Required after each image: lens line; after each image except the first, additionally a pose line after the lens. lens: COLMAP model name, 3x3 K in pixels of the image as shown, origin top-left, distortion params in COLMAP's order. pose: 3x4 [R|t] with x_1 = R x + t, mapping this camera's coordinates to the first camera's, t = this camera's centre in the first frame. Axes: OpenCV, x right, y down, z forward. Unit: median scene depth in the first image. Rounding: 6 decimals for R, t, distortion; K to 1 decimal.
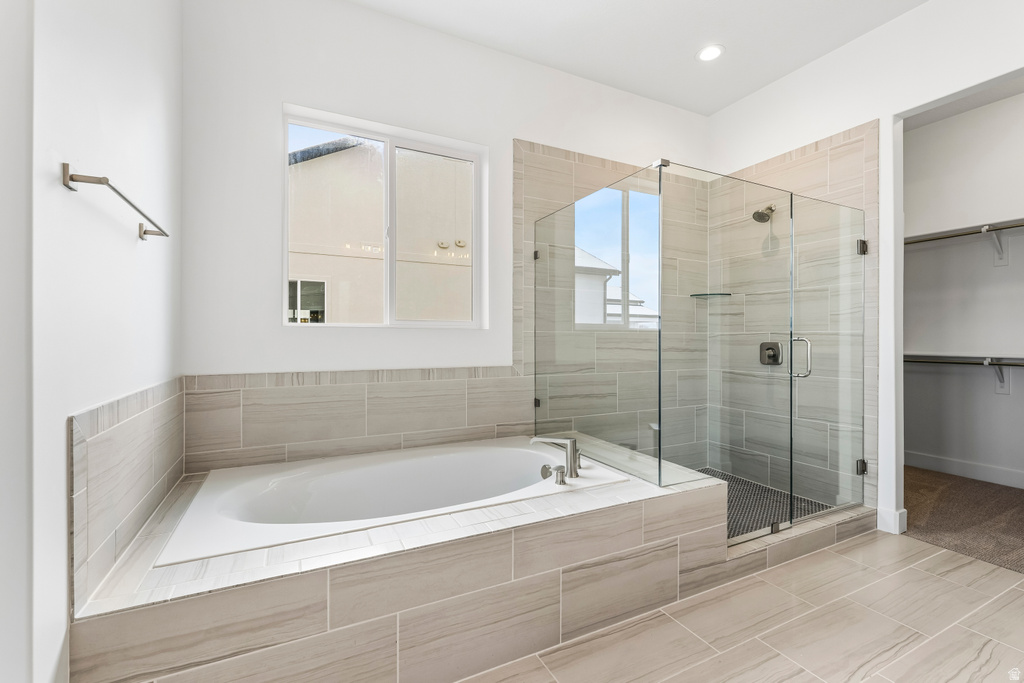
lens RADIAL K [[437.6, 0, 512.0], [0, 437.6, 341.5], [0, 0, 1]] dist [0.000973, 0.000032]
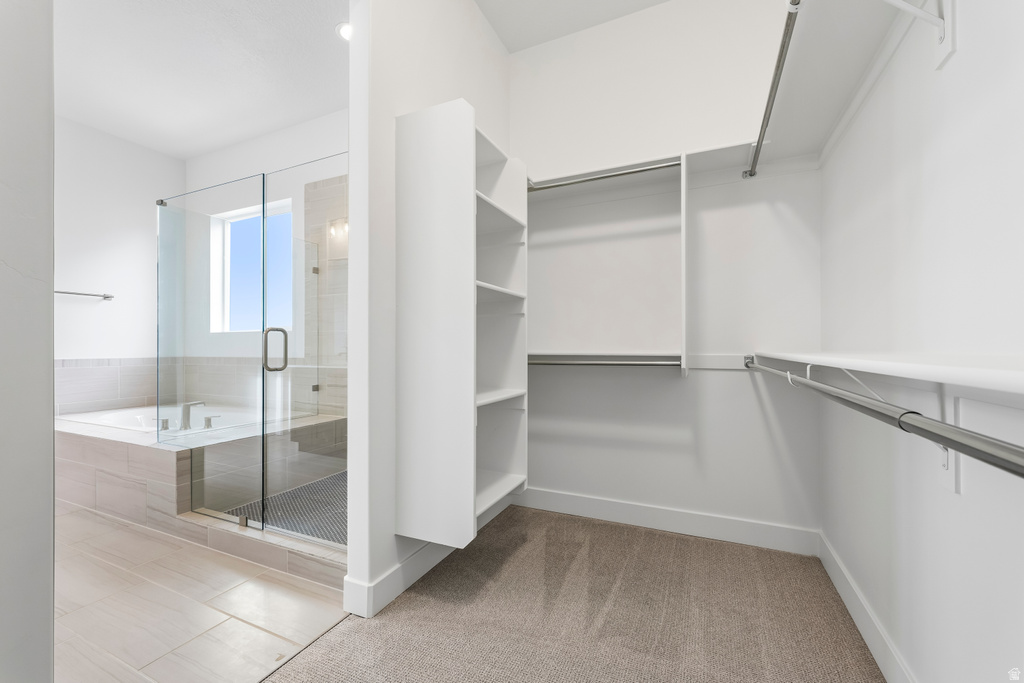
lens RADIAL K [[425.4, 0, 512.0], [0, 425.4, 341.5], [0, 0, 1]] dist [-0.001242, -0.000144]
pose [[0.623129, -0.011286, -0.782038, 1.382799], [0.006257, 0.999936, -0.009445, 0.022101], [0.782094, 0.000992, 0.623159, 0.690600]]
